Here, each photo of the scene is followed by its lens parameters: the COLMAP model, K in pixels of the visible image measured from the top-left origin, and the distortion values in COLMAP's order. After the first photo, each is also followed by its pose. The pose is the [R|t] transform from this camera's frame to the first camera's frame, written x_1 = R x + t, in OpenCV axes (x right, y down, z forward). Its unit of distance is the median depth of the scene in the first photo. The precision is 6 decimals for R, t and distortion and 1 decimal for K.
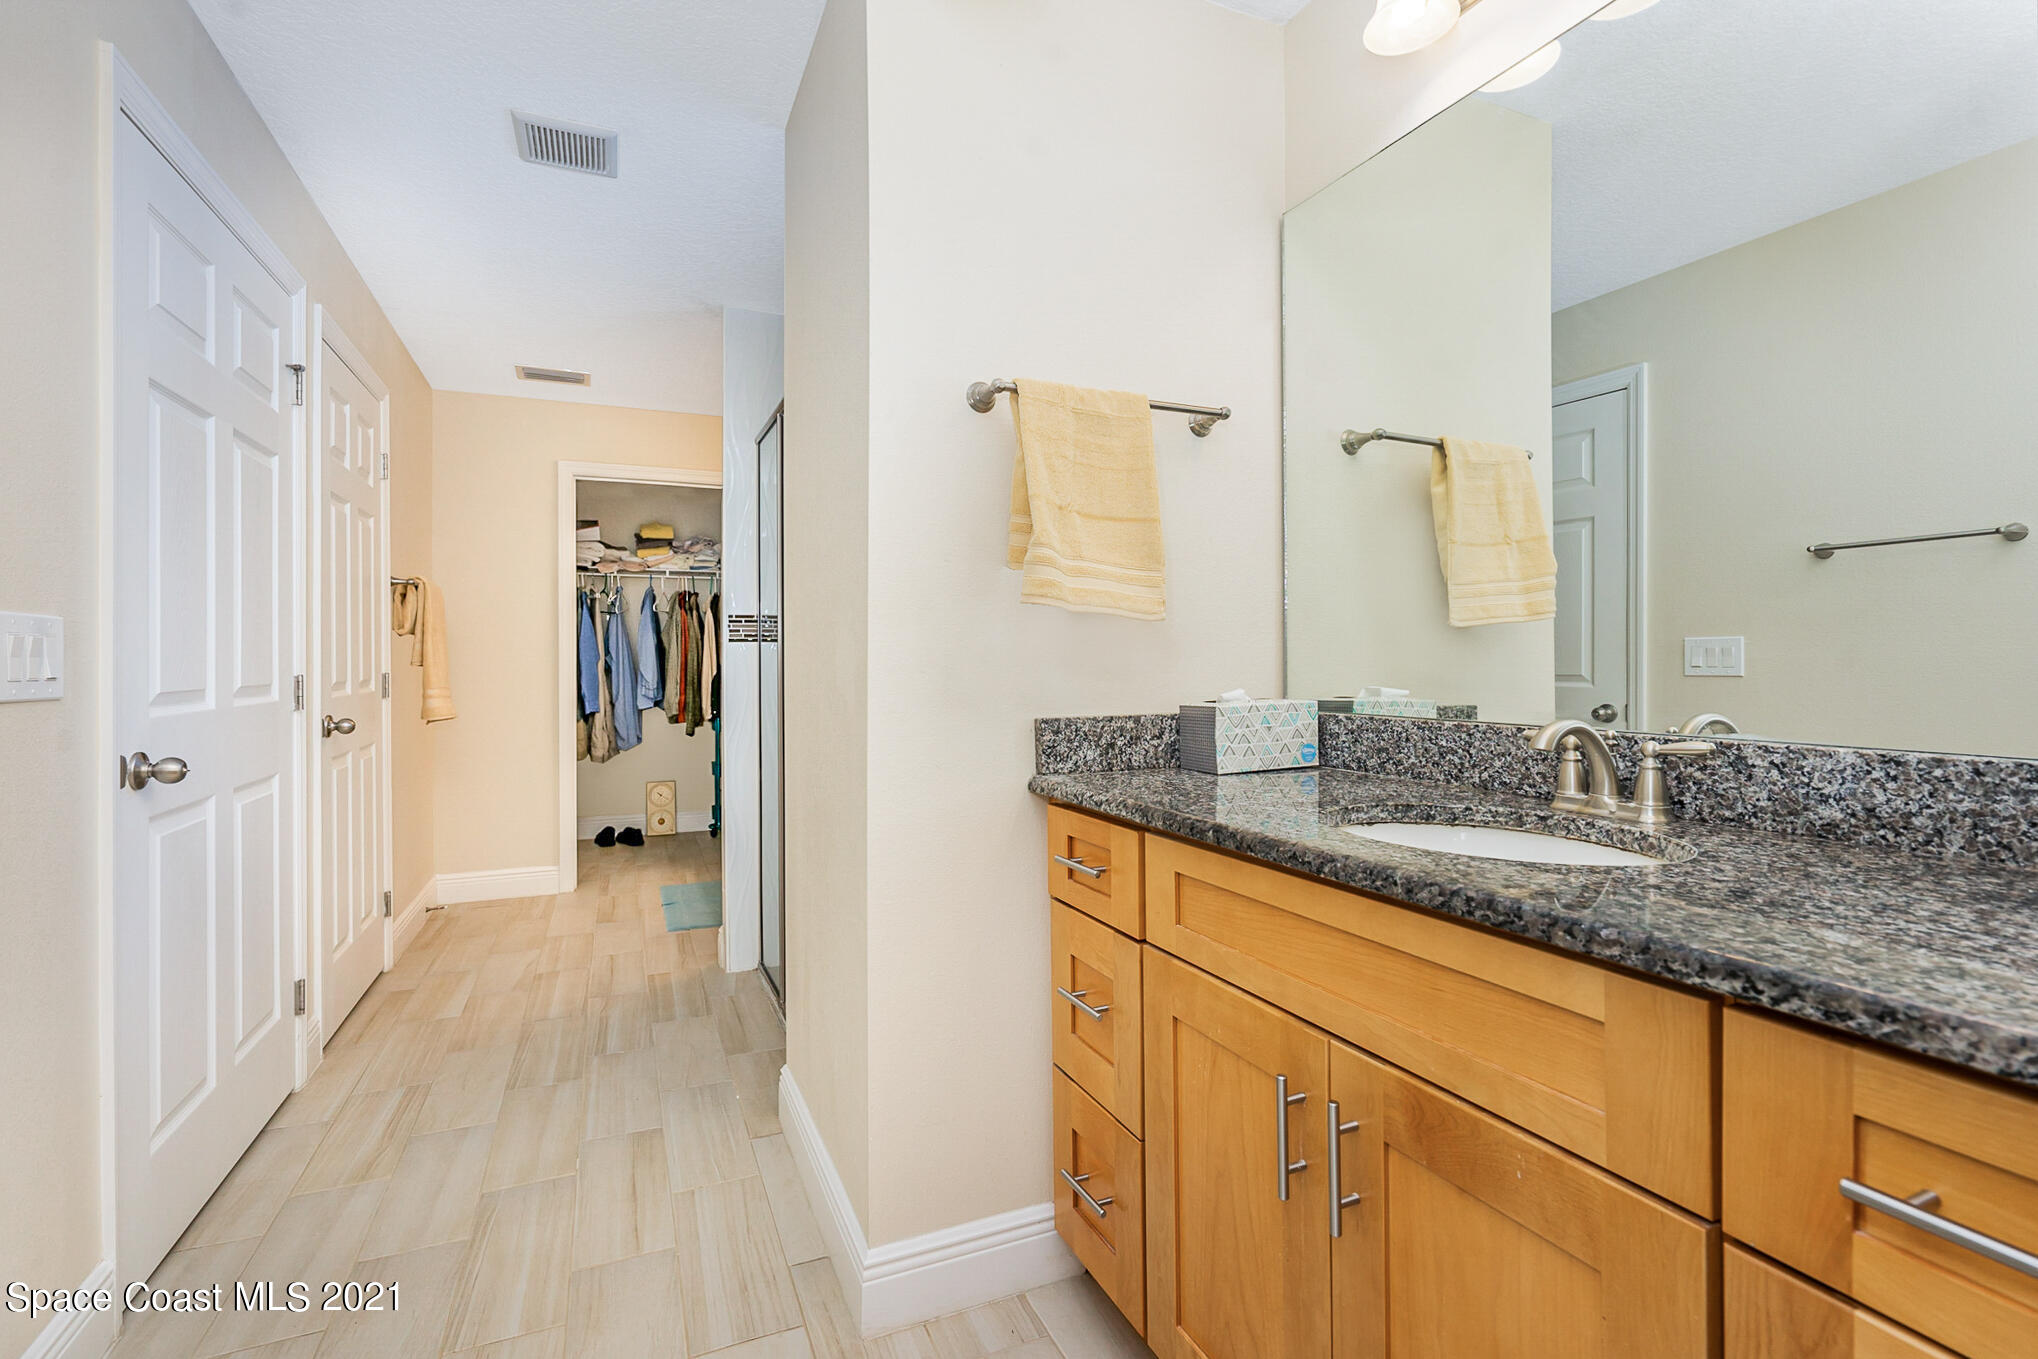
lens RADIAL K [[936.4, 0, 1022.6], [0, 936.4, 663.2], [0, 0, 1]] dist [-0.011154, 0.000109]
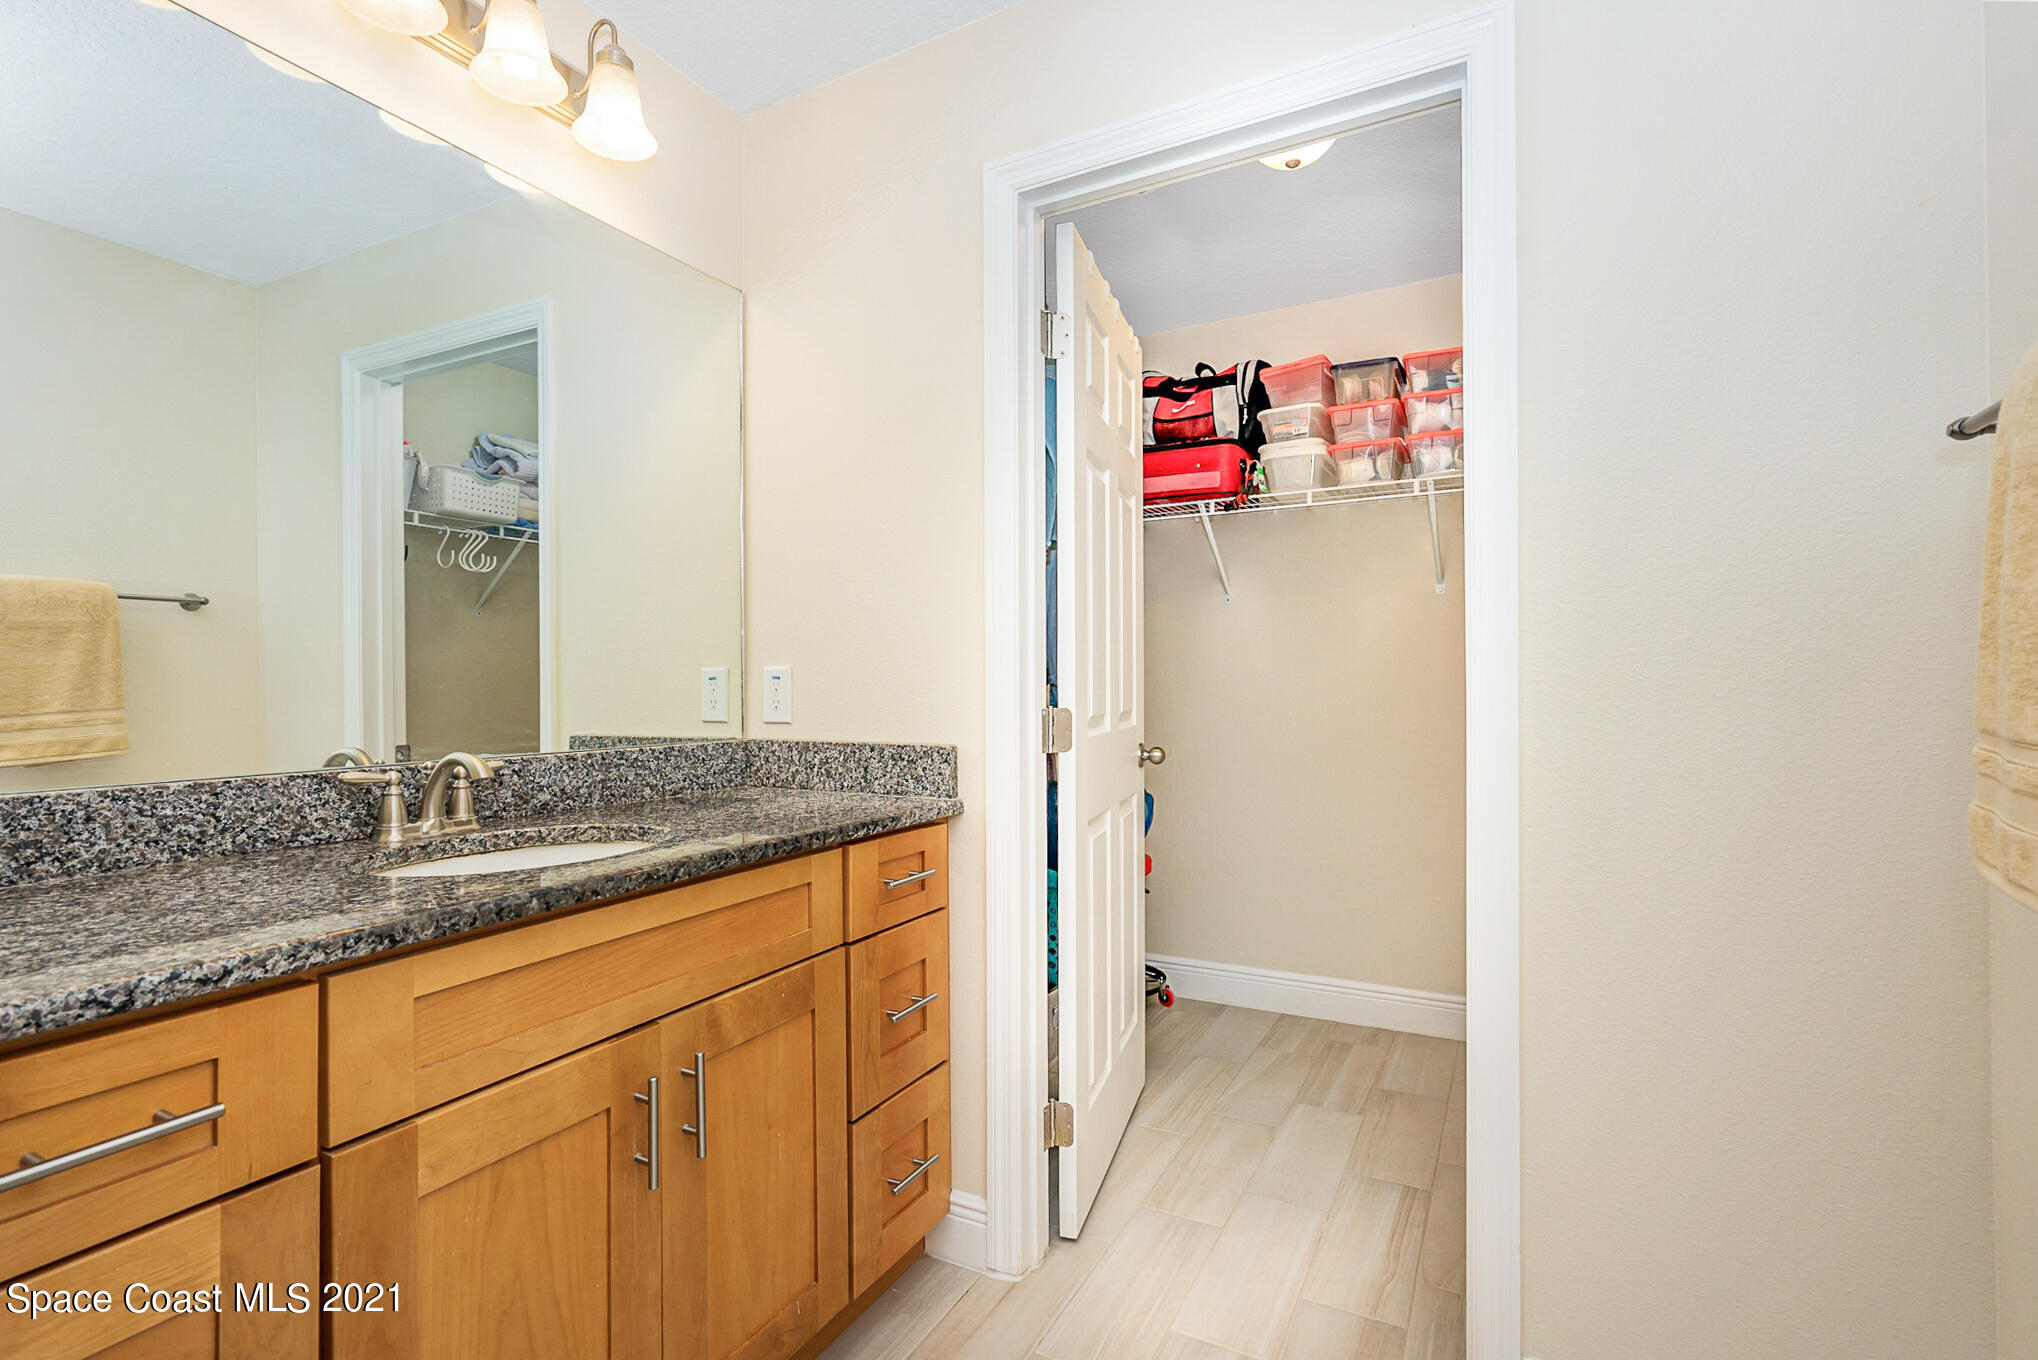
lens RADIAL K [[936.4, 0, 1017.5], [0, 936.4, 688.8], [0, 0, 1]] dist [-0.011154, 0.000109]
pose [[-0.616432, 0.003333, 0.787401, -0.753000], [0.009412, 0.999951, 0.003135, -0.016021], [-0.787352, 0.009343, -0.616433, 1.167283]]
